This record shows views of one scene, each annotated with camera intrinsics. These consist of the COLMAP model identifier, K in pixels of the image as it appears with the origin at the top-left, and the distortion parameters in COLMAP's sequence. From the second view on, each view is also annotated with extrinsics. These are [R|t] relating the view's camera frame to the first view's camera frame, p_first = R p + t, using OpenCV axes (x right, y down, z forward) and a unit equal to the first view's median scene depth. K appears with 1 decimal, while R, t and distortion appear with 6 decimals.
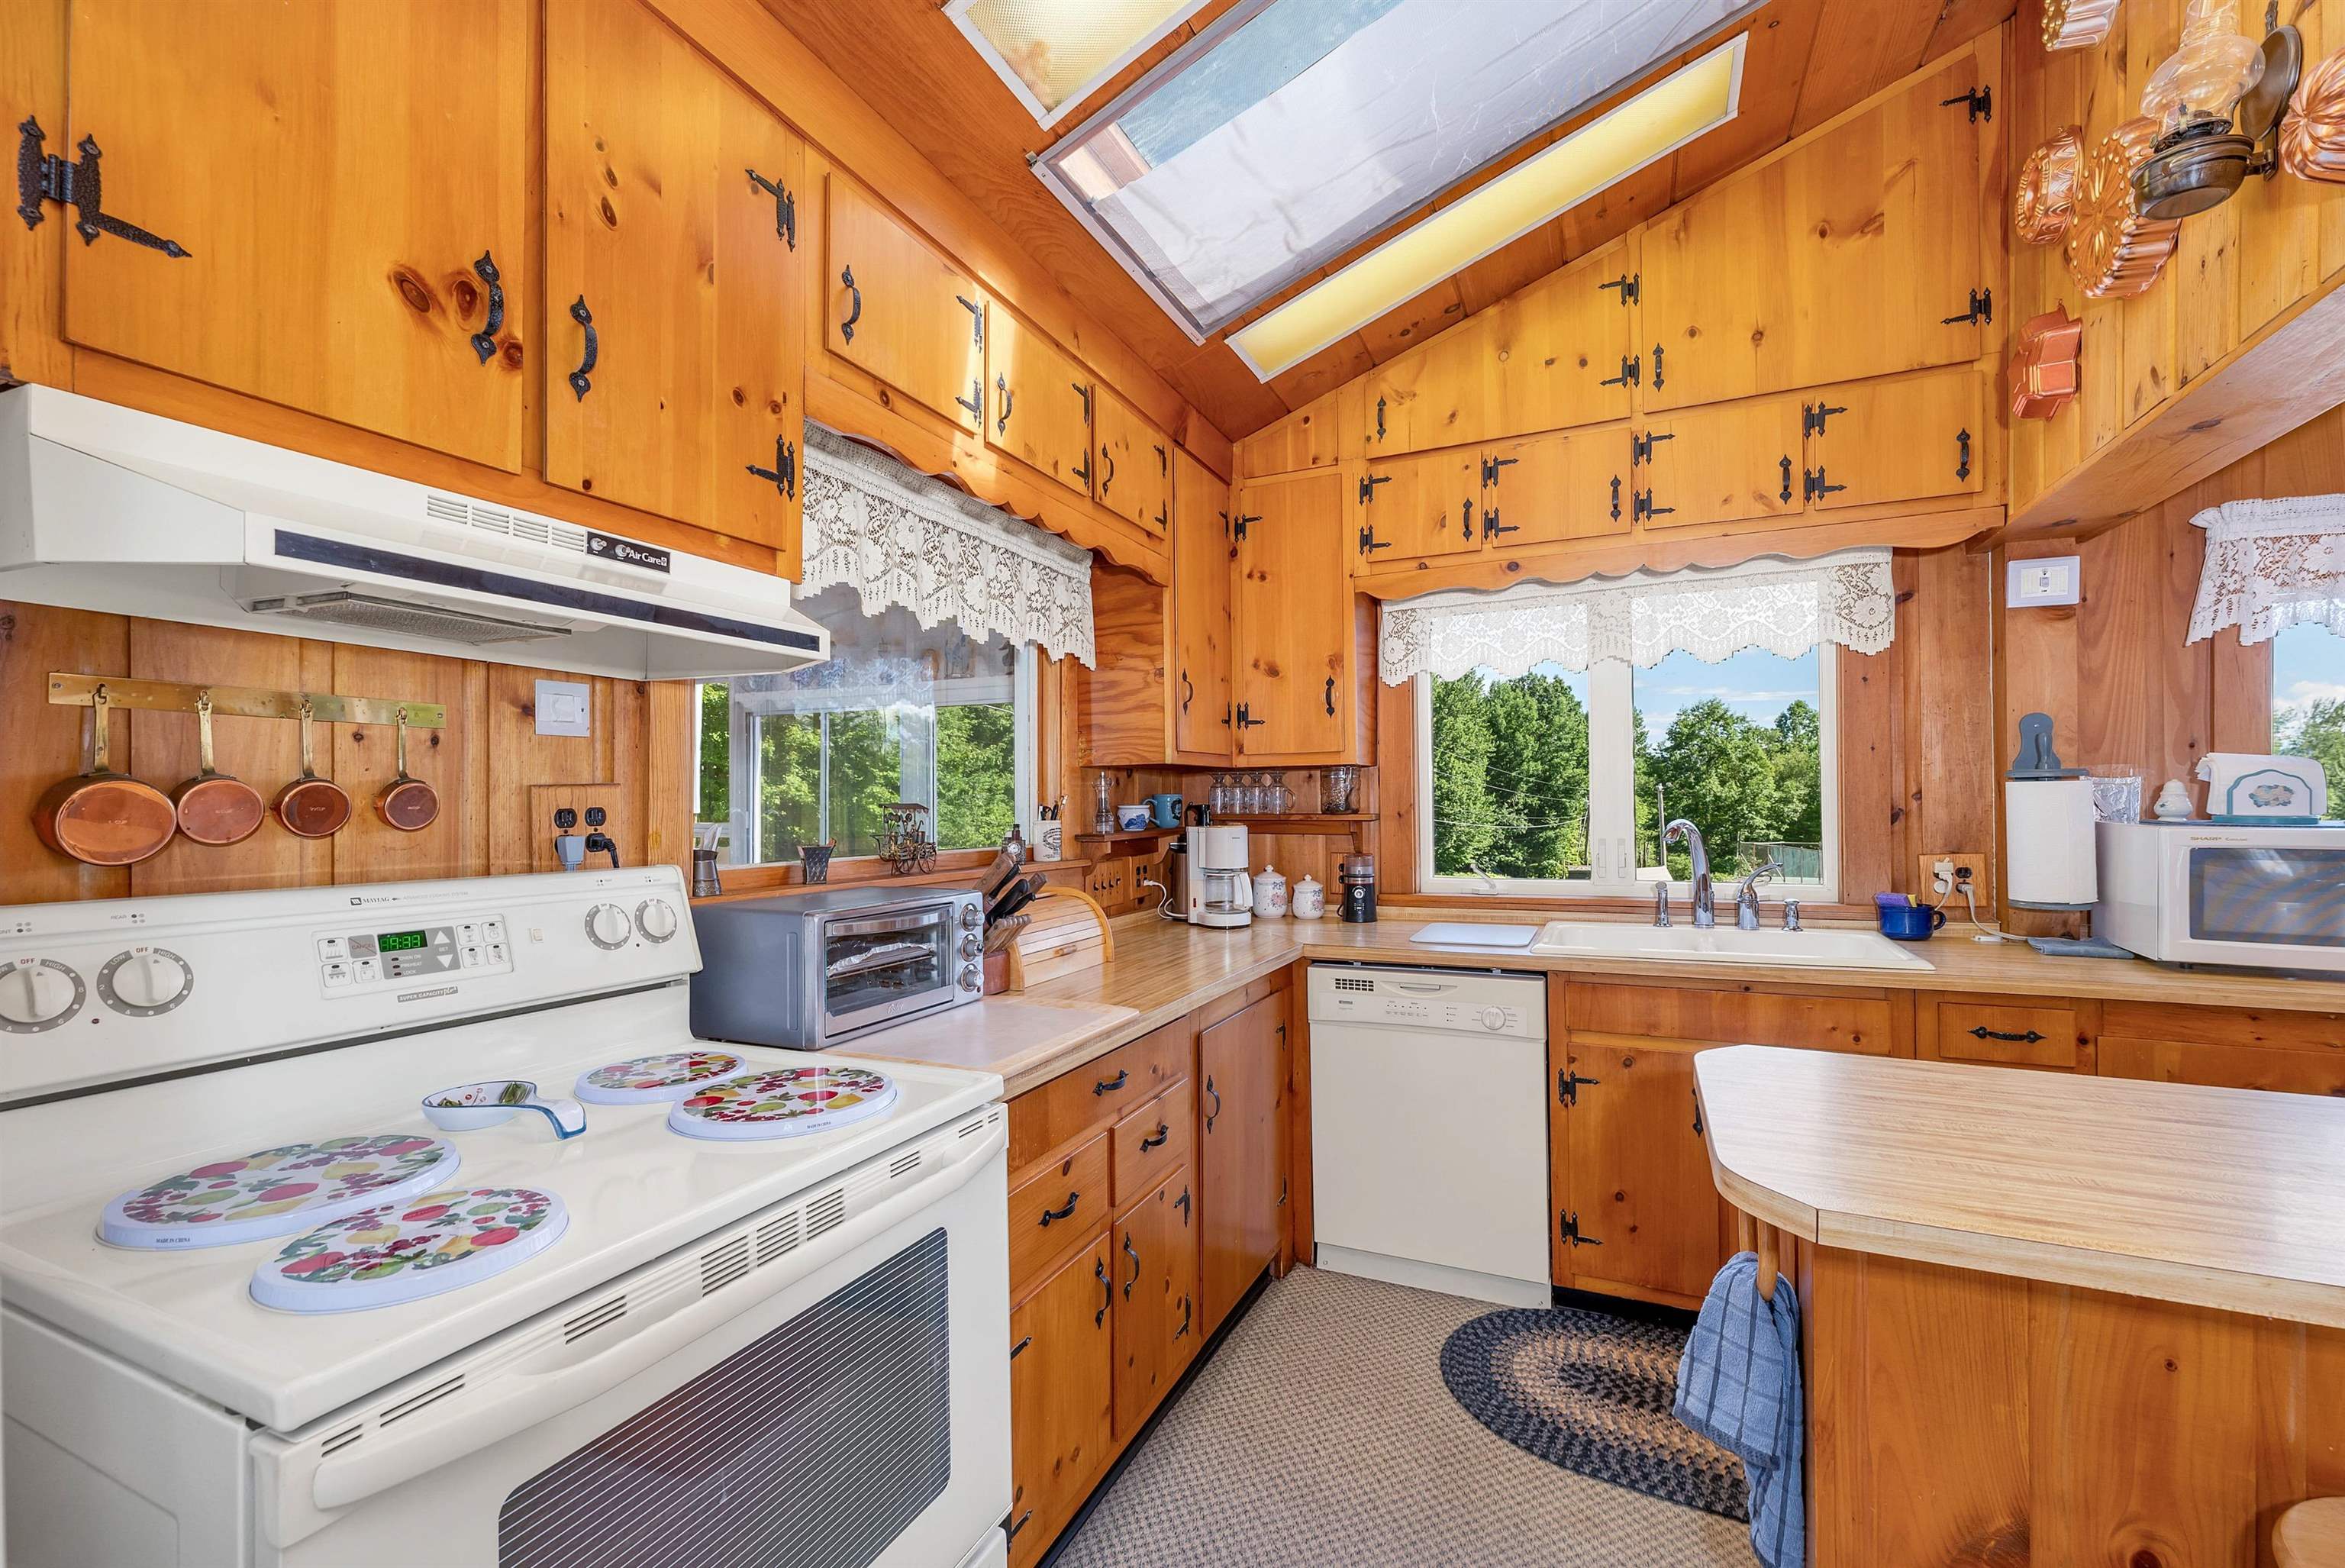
lens RADIAL K [[977.8, 0, 1168.0], [0, 977.8, 802.1], [0, 0, 1]] dist [-0.001176, -0.000376]
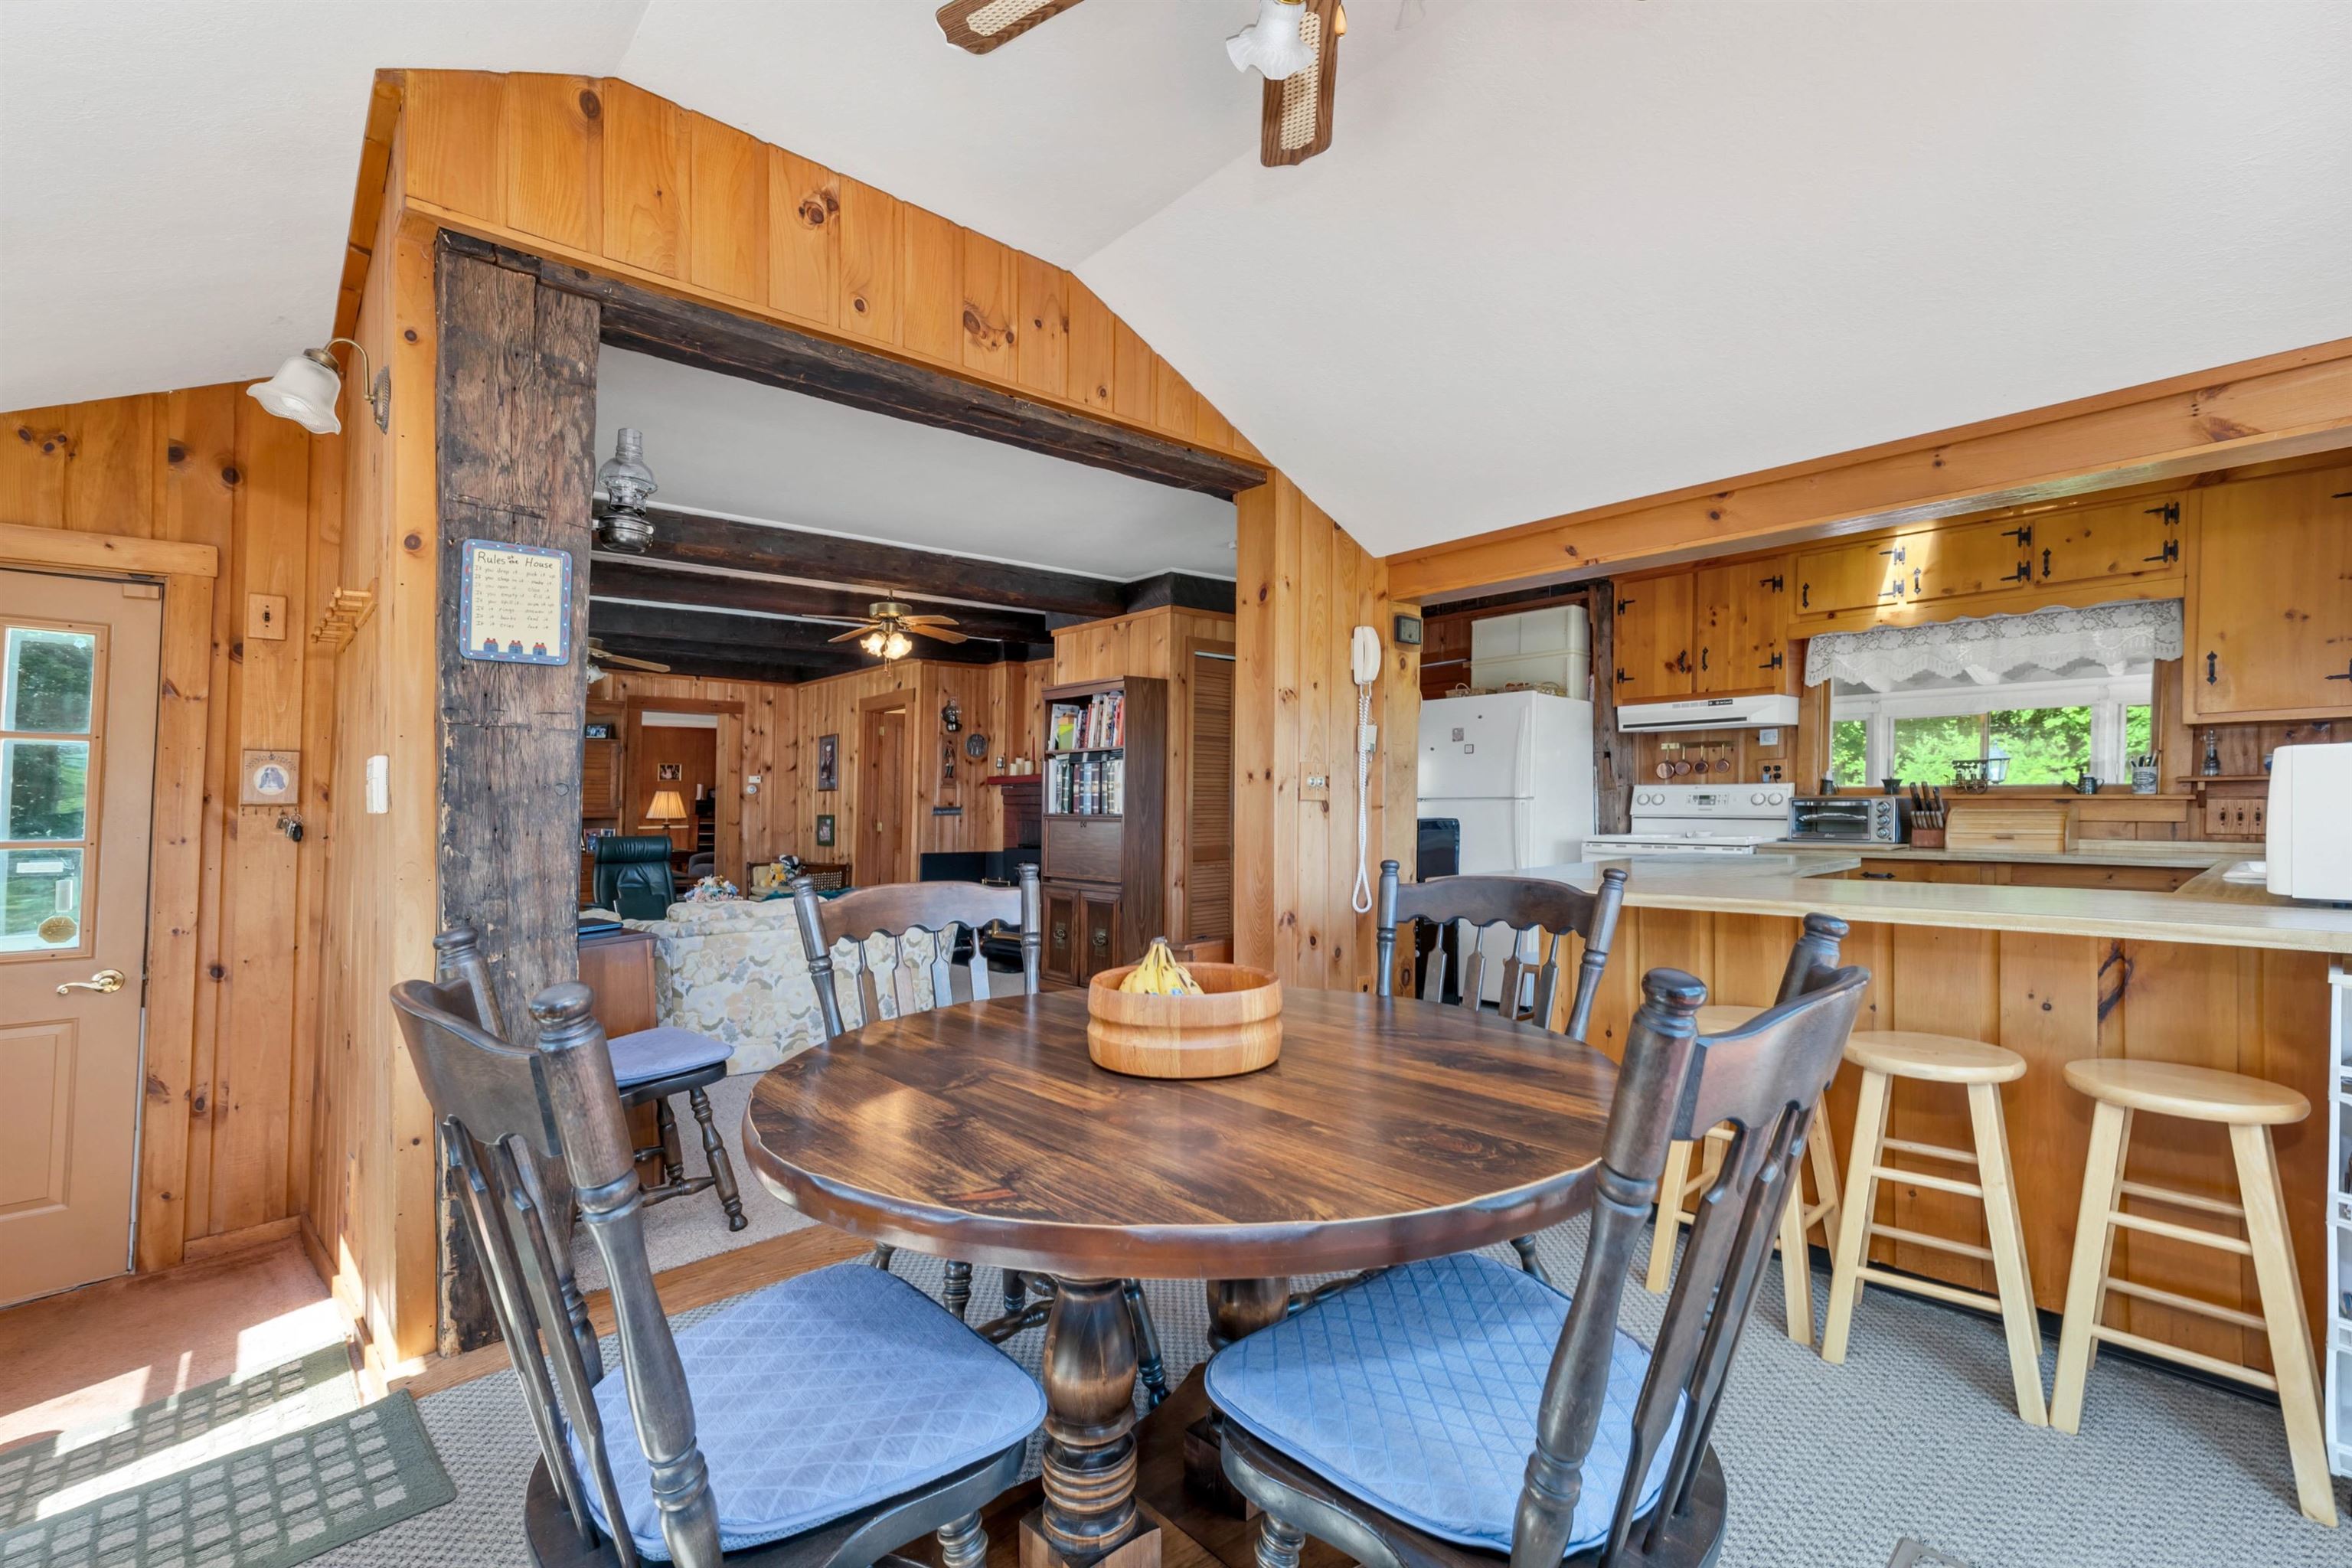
lens RADIAL K [[980.7, 0, 1171.5], [0, 980.7, 802.1], [0, 0, 1]] dist [-0.001176, -0.000376]
pose [[-0.378259, 0.011818, -0.925625, 1.839394], [0.009722, 0.999914, 0.008793, 0.044251], [0.925649, -0.005673, -0.378341, 0.194035]]
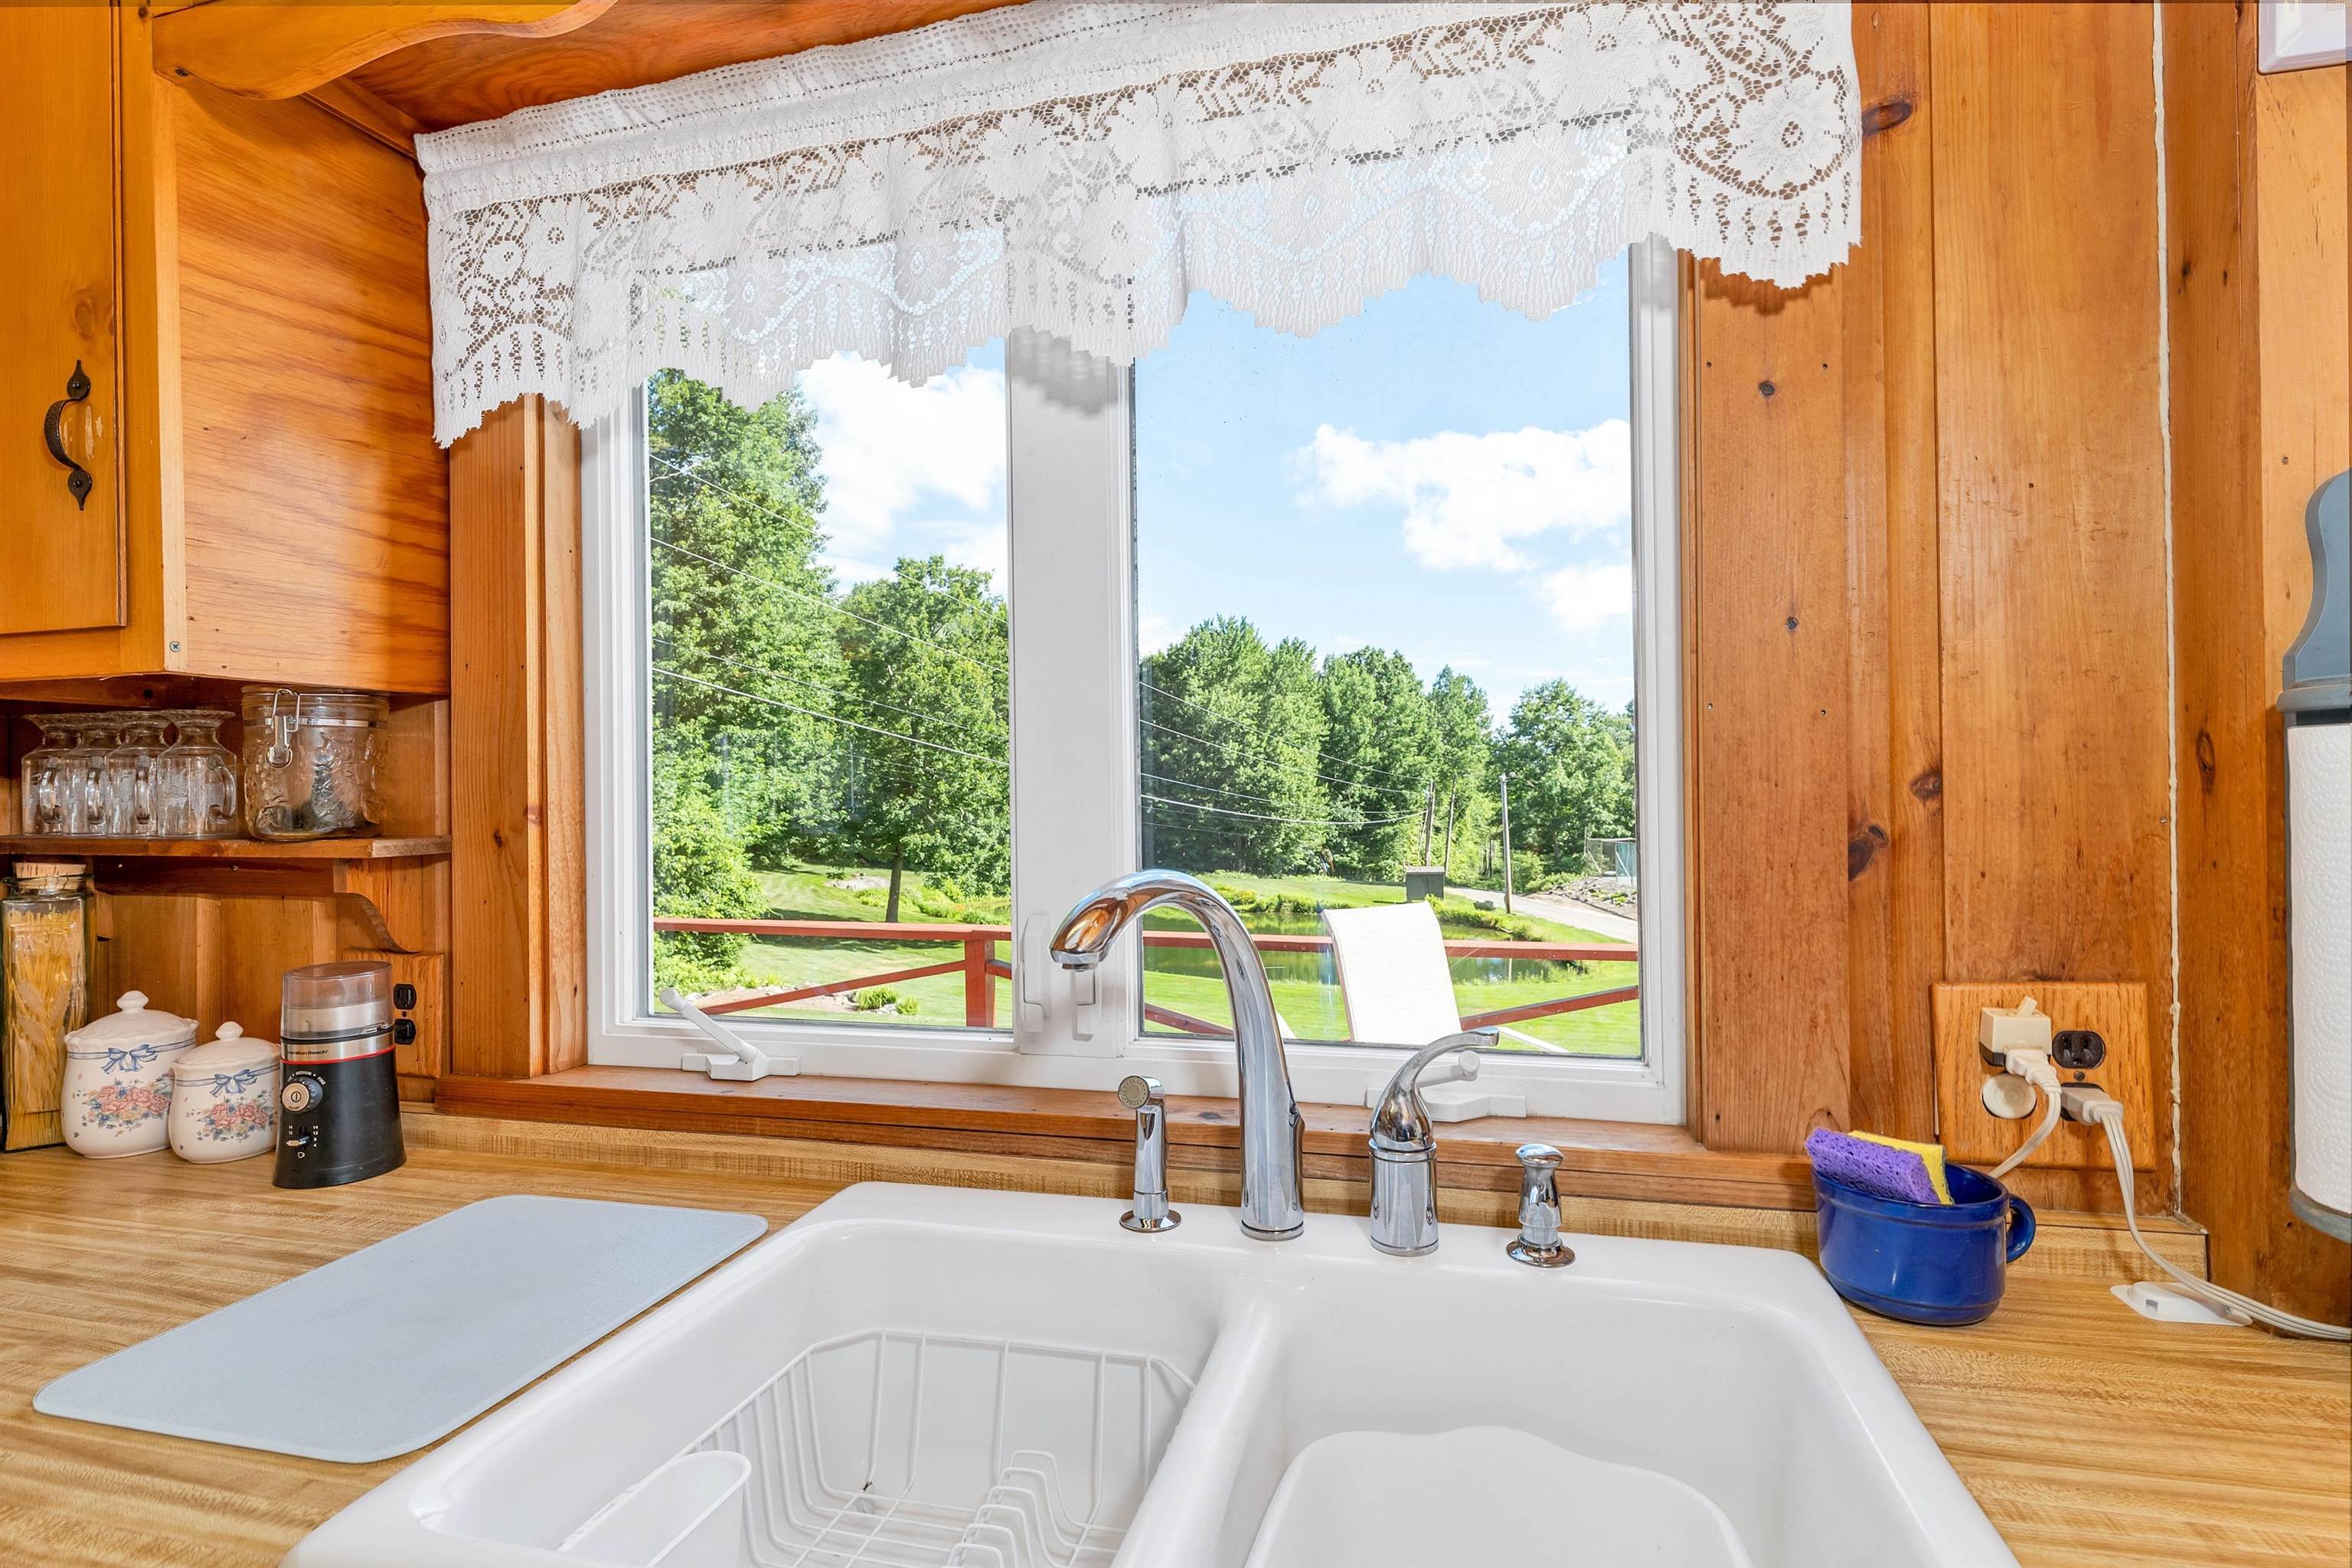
lens RADIAL K [[1156.8, 0, 1176.0], [0, 1156.8, 784.0], [0, 0, 1]] dist [-0.001198, 0.000527]
pose [[0.982647, 0.002348, 0.185469, 0.463512], [-0.000771, 0.999963, -0.008574, -0.003310], [-0.185482, 0.008282, 0.982613, 0.676548]]
